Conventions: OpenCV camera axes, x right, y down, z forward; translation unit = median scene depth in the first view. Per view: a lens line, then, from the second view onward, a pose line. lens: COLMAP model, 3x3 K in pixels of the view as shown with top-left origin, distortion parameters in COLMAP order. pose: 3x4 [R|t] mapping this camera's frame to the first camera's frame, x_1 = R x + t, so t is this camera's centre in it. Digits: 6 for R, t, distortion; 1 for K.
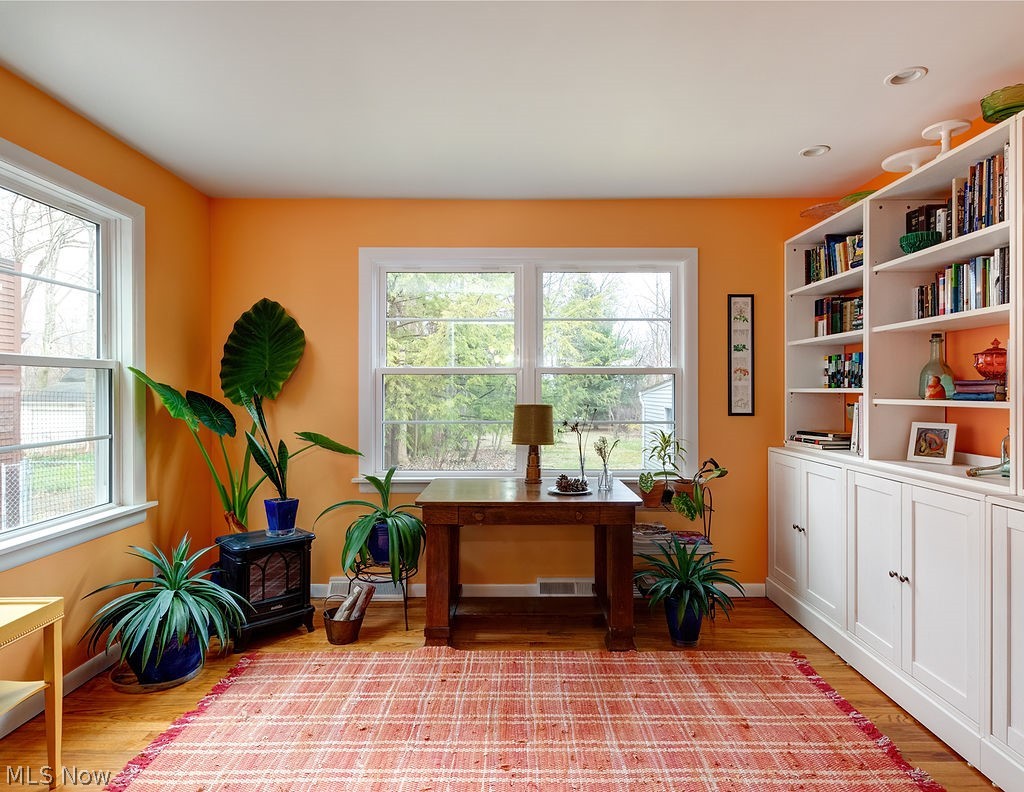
lens RADIAL K [[592.7, 0, 512.0], [0, 592.7, 396.0], [0, 0, 1]] dist [0.002970, 0.000981]
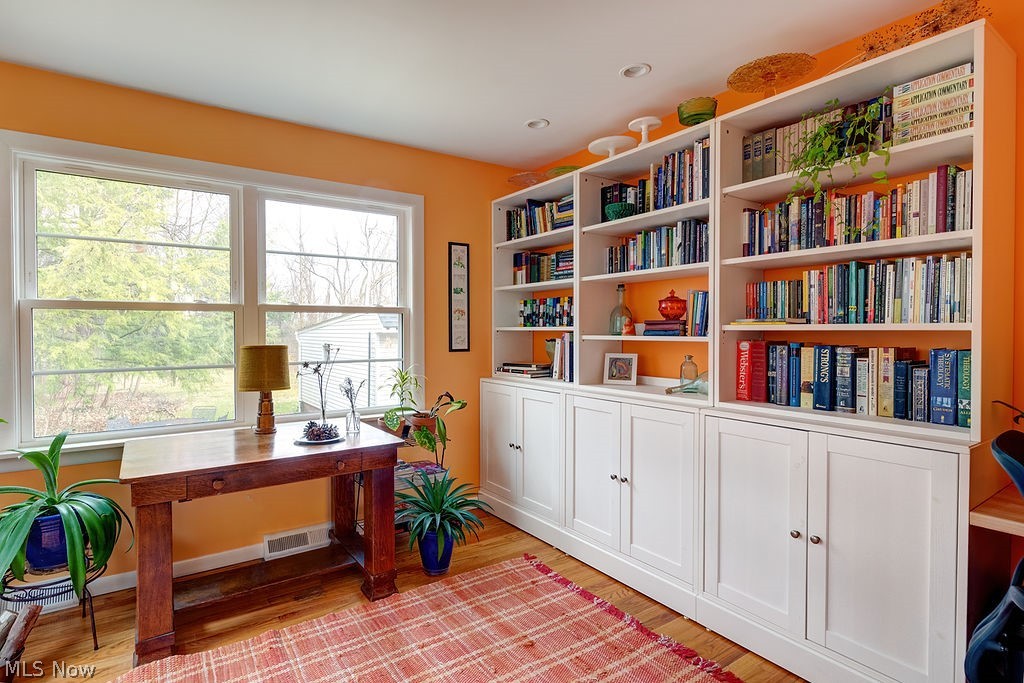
lens RADIAL K [[498.4, 0, 468.4], [0, 498.4, 339.0], [0, 0, 1]] dist [-0.001532, 0.000096]
pose [[0.832872, -0.012405, 0.553327, -0.136056], [0.007659, 0.999911, 0.010888, -0.000594], [-0.553413, -0.004830, 0.832893, 0.230458]]
